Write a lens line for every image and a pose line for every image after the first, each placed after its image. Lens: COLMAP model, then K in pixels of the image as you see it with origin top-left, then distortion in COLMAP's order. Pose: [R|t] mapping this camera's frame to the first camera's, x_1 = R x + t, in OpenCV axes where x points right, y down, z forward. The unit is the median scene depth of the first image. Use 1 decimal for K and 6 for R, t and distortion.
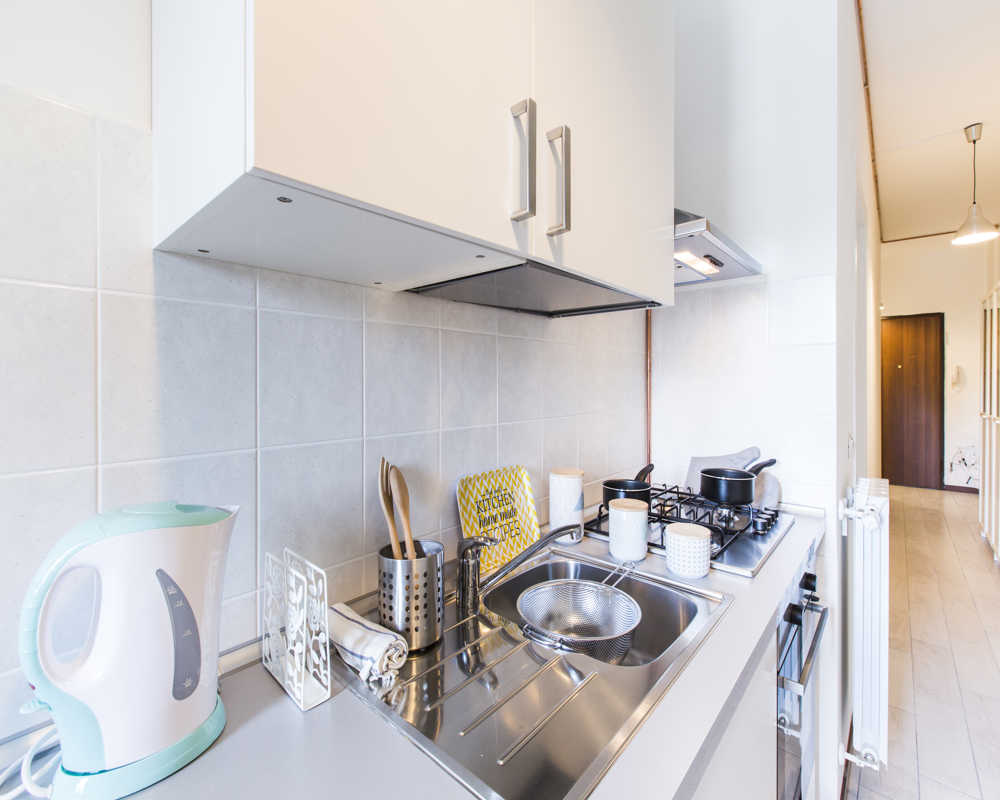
lens RADIAL K [[451.2, 0, 505.5], [0, 451.2, 382.6], [0, 0, 1]] dist [-0.000808, 0.000131]
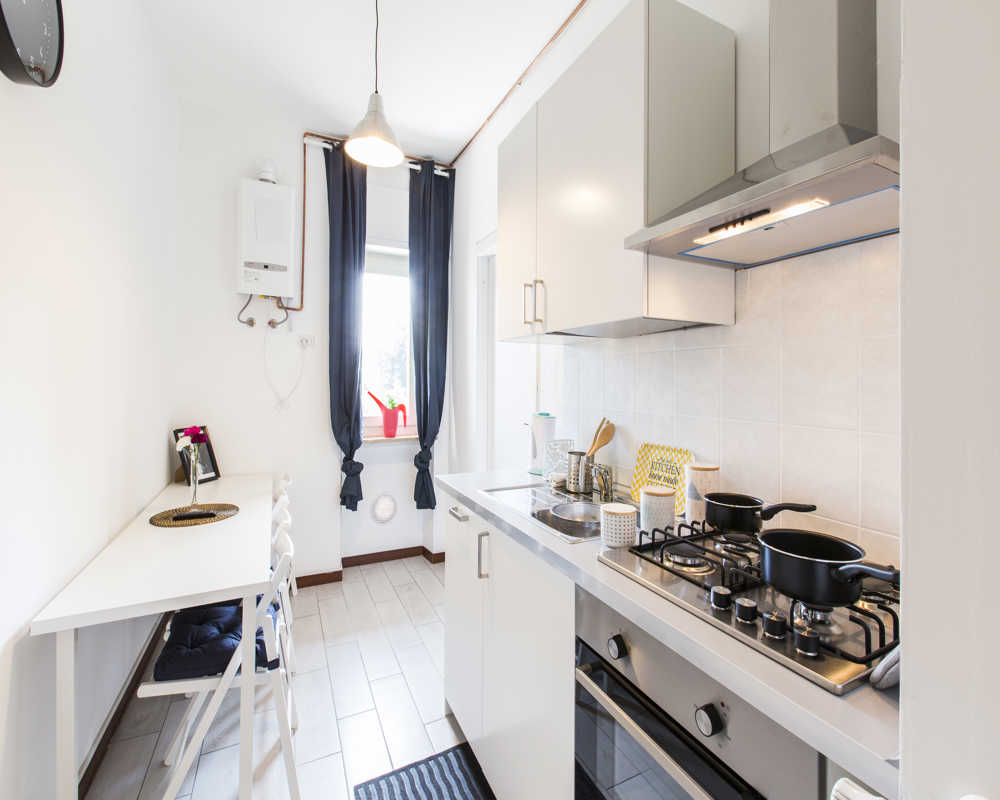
lens RADIAL K [[451.2, 0, 505.5], [0, 451.2, 382.6], [0, 0, 1]] dist [-0.000808, 0.000131]
pose [[-0.385456, 0.007458, -0.922696, 1.175568], [-0.004041, 0.999944, 0.009770, -0.013143], [0.922717, 0.007494, -0.385405, 0.857750]]
